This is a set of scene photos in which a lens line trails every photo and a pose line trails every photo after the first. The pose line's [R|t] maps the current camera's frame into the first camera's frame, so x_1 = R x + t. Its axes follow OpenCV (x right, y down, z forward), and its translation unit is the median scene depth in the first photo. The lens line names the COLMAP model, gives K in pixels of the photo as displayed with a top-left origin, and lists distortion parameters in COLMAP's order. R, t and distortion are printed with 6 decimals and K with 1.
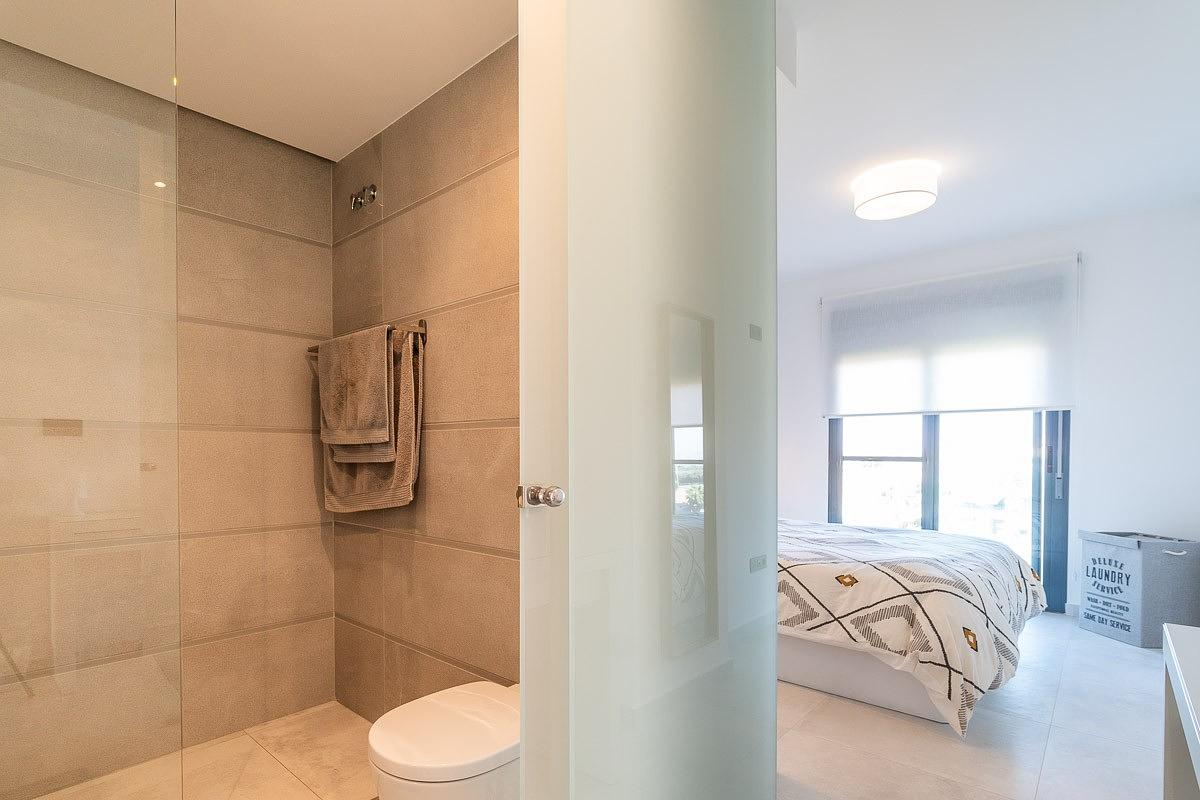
lens RADIAL K [[583.7, 0, 597.2], [0, 583.7, 456.0], [0, 0, 1]] dist [-0.001287, 0.000029]
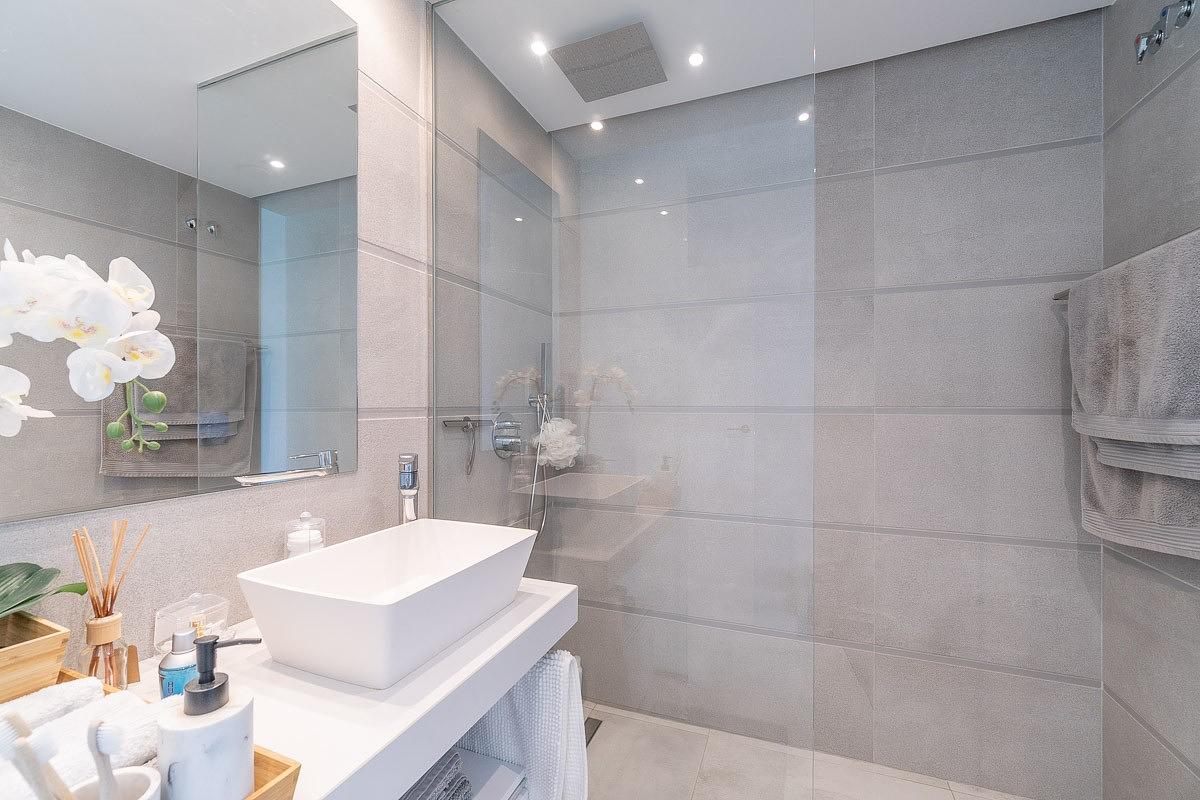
lens RADIAL K [[519.5, 0, 552.6], [0, 519.5, 401.4], [0, 0, 1]] dist [-0.001570, -0.000281]
pose [[0.271779, 0.001260, -0.962359, -0.057819], [-0.010673, 0.999942, -0.001705, -0.050611], [0.962301, 0.010734, 0.271776, 0.256377]]
